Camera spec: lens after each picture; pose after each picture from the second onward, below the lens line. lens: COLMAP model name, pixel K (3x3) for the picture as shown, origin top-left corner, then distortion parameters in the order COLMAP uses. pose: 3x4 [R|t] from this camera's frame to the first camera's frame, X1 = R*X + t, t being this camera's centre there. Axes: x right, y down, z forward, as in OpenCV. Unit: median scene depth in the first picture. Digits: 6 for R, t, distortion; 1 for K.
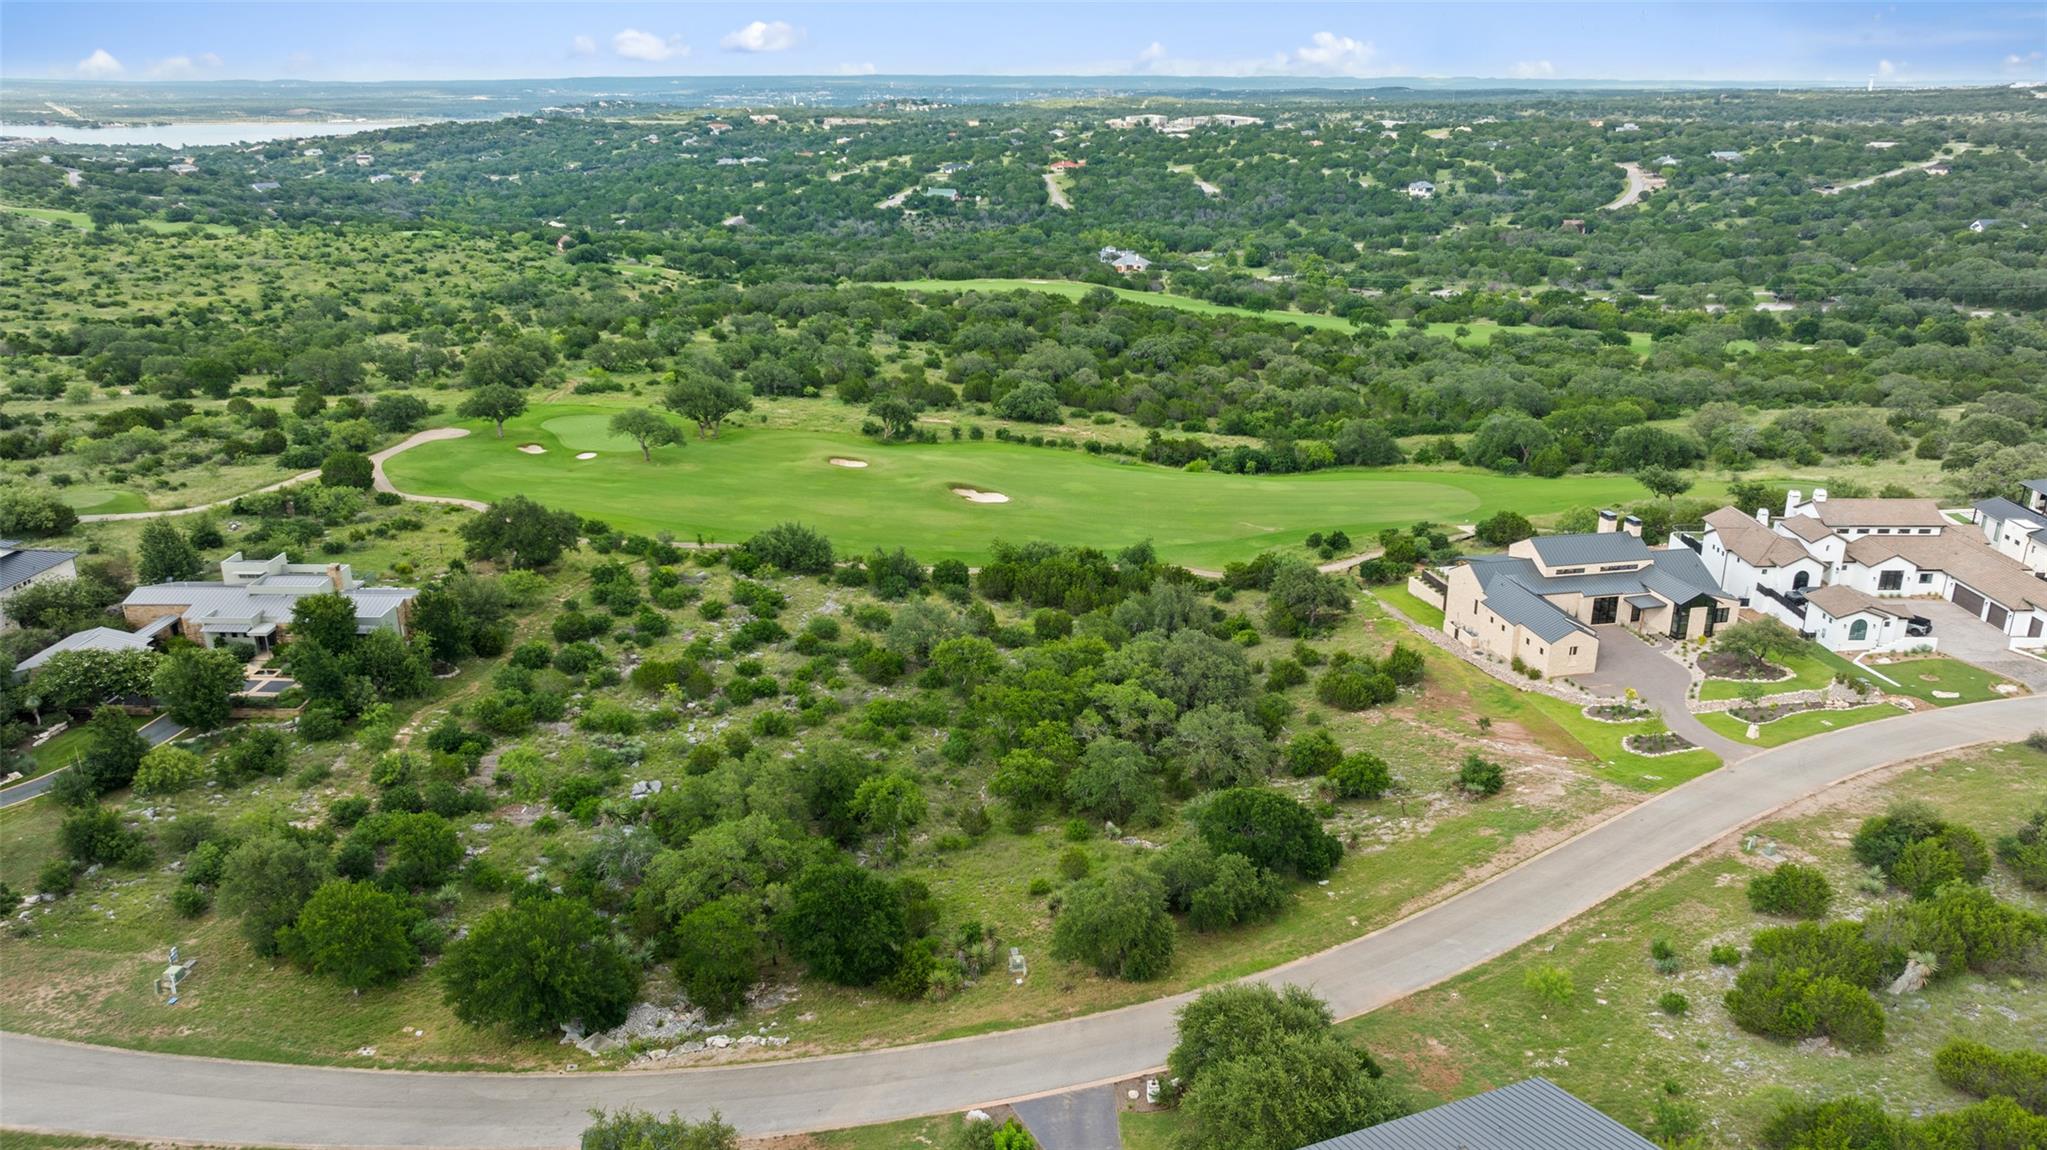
lens RADIAL K [[1445.9, 0, 1023.5], [0, 1445.9, 575.0], [0, 0, 1]] dist [-0.023489, -0.000876]
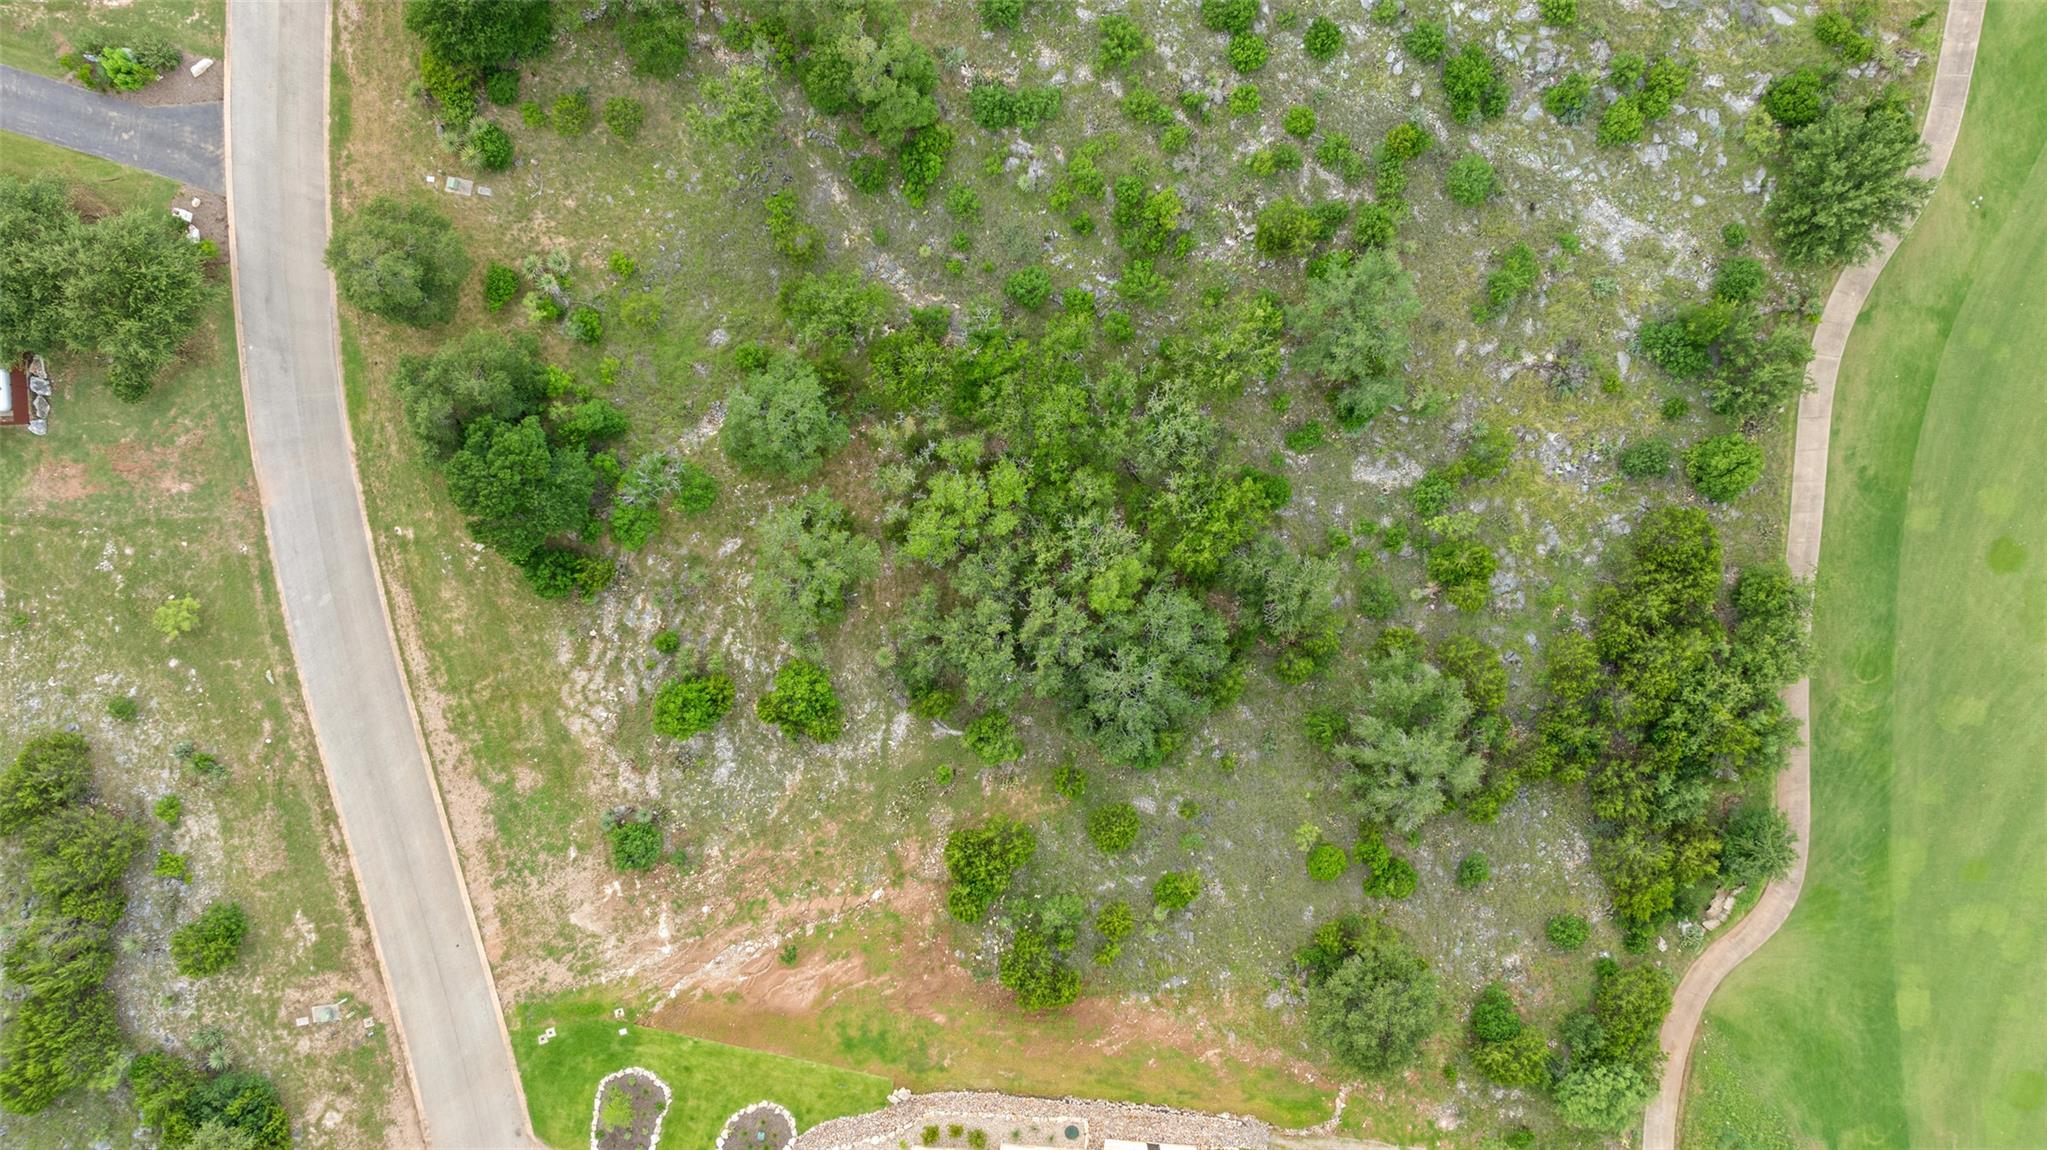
lens RADIAL K [[1471.6, 0, 1023.5], [0, 1471.6, 575.0], [0, 0, 1]] dist [-0.038360, 0.035714]
pose [[-0.306079, 0.952005, 0.001813, 0.048724], [-0.309138, -0.101192, 0.945618, -0.312170], [0.900416, 0.288873, 0.325274, 0.406126]]
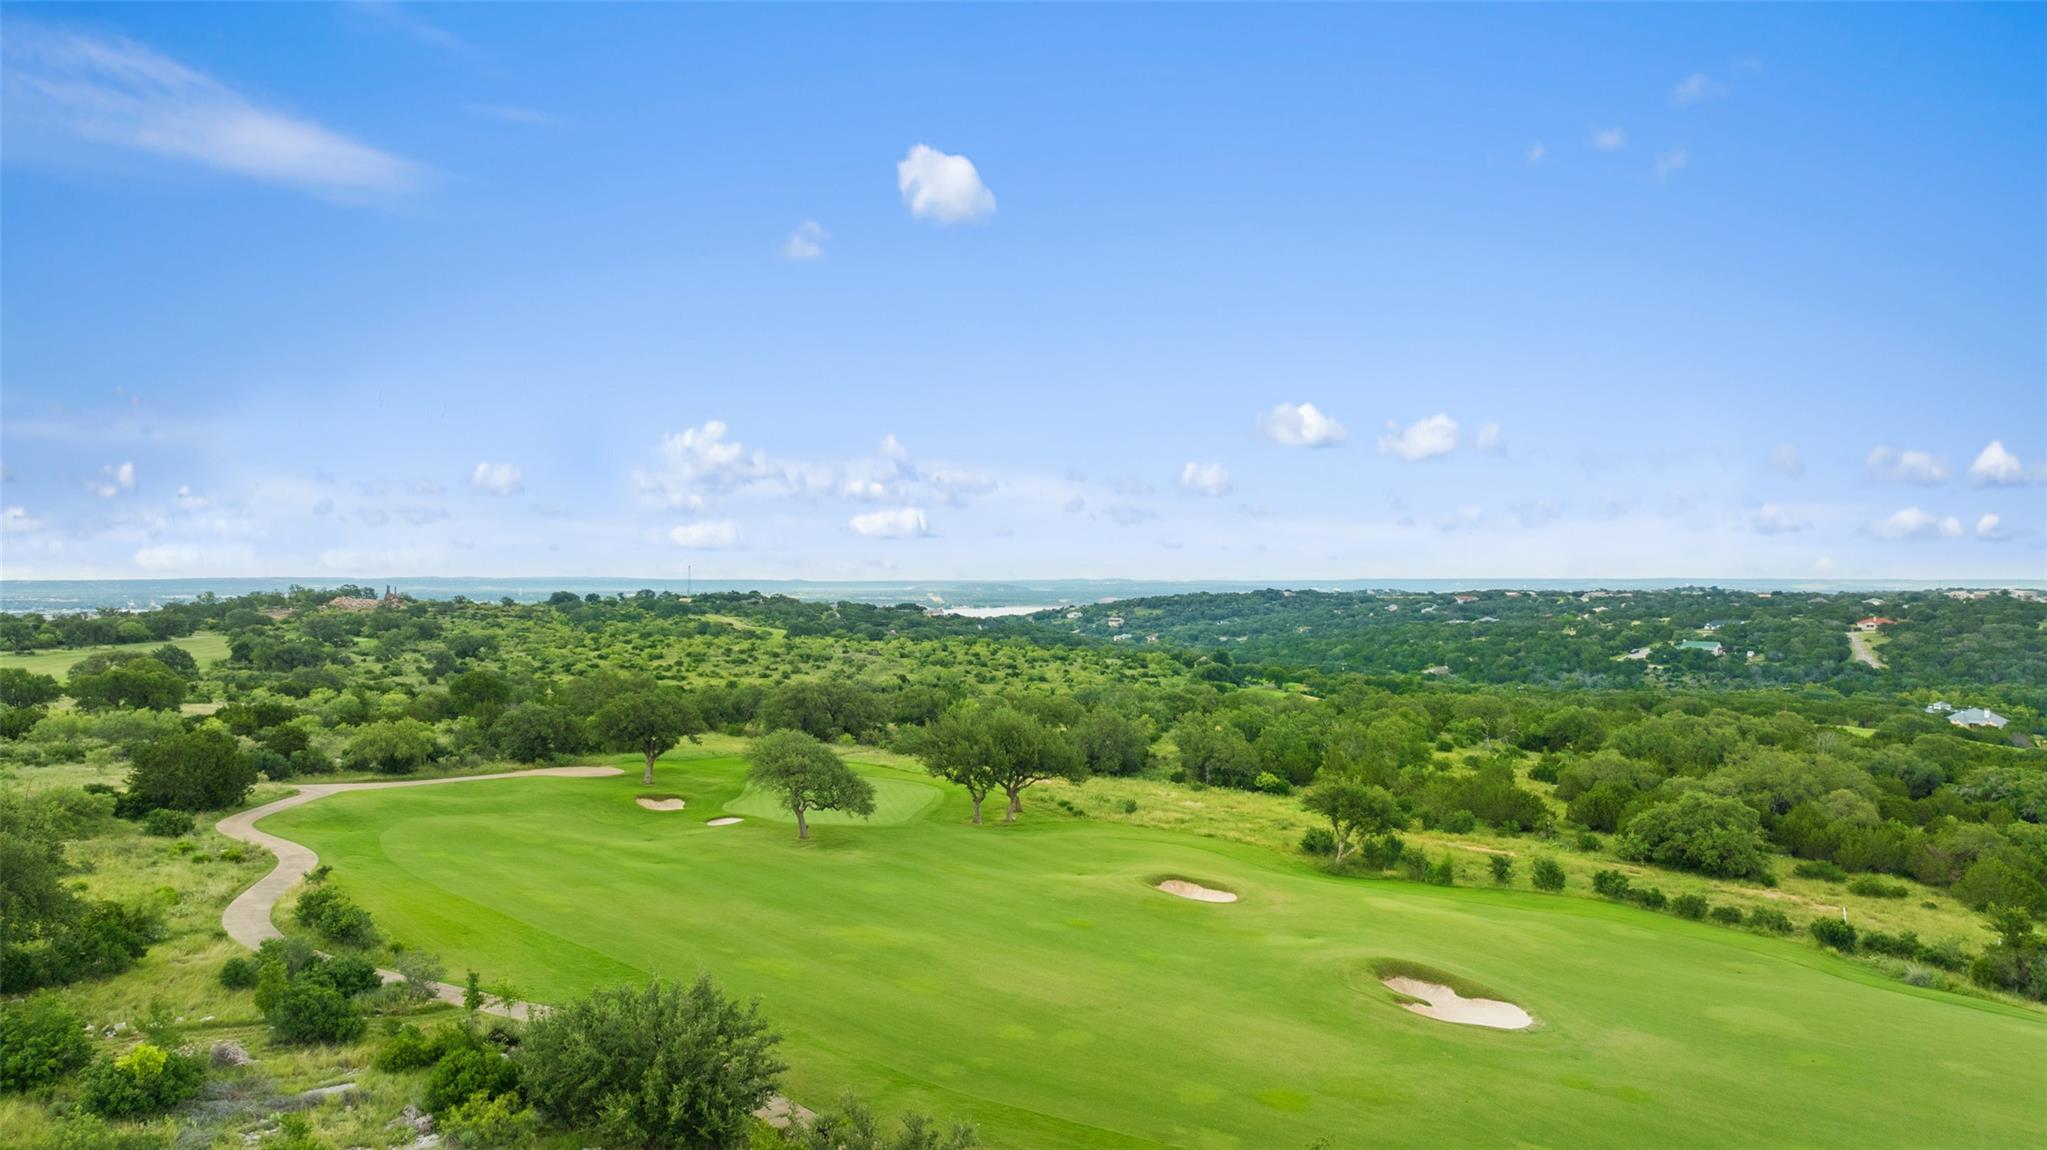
lens RADIAL K [[1471.6, 0, 1023.5], [0, 1471.6, 575.0], [0, 0, 1]] dist [-0.038360, 0.035714]
pose [[0.871404, 0.001468, -0.490563, 0.050132], [-0.162810, 0.944182, -0.286379, -0.027878], [0.462761, 0.329420, 0.823003, 0.507902]]
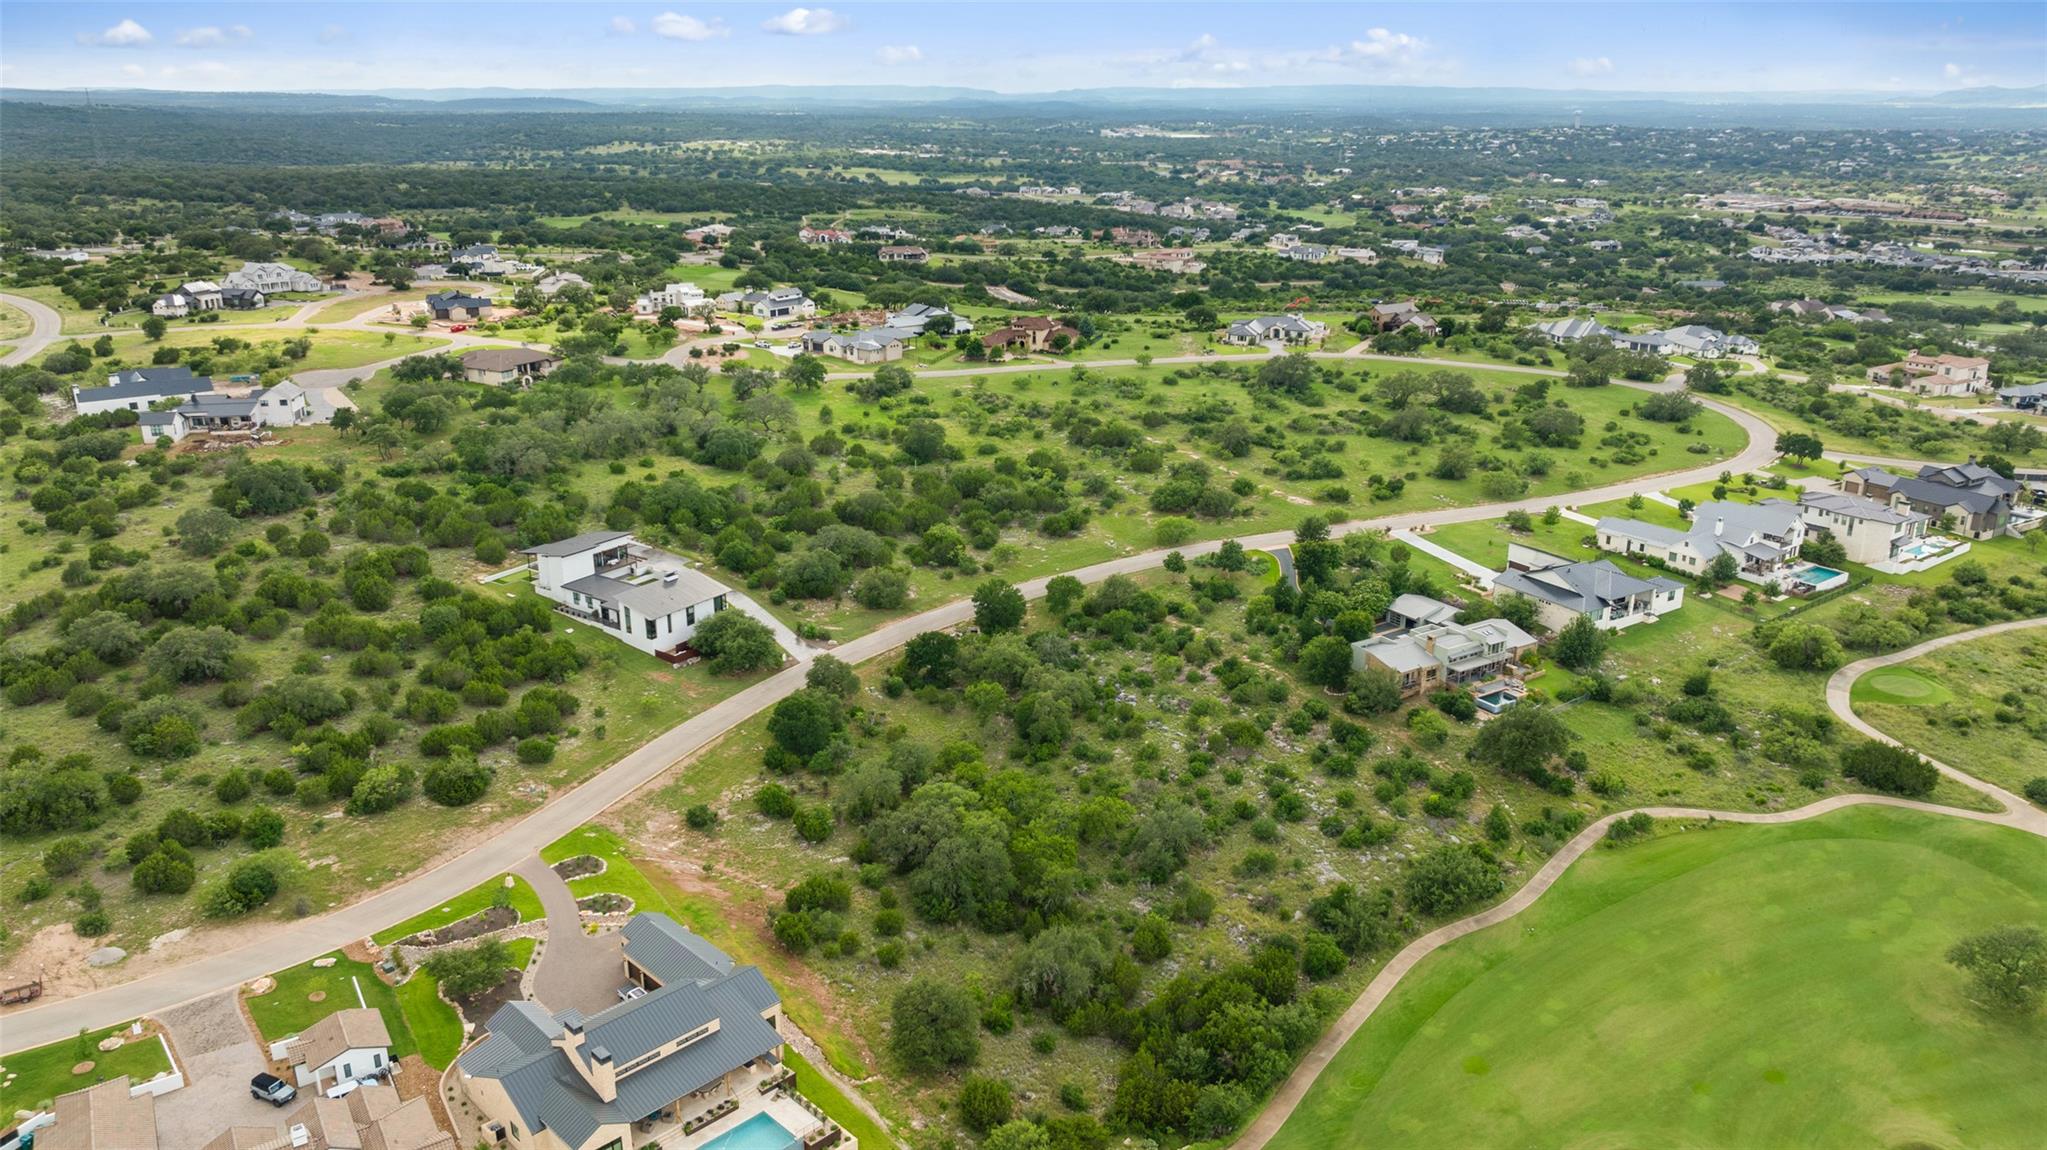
lens RADIAL K [[1471.6, 0, 1023.5], [0, 1471.6, 575.0], [0, 0, 1]] dist [-0.038360, 0.035714]
pose [[-0.829360, 0.179281, -0.529169, 0.371254], [-0.179934, 0.810954, 0.556756, -0.456199], [0.528947, 0.556967, -0.640315, 0.933409]]
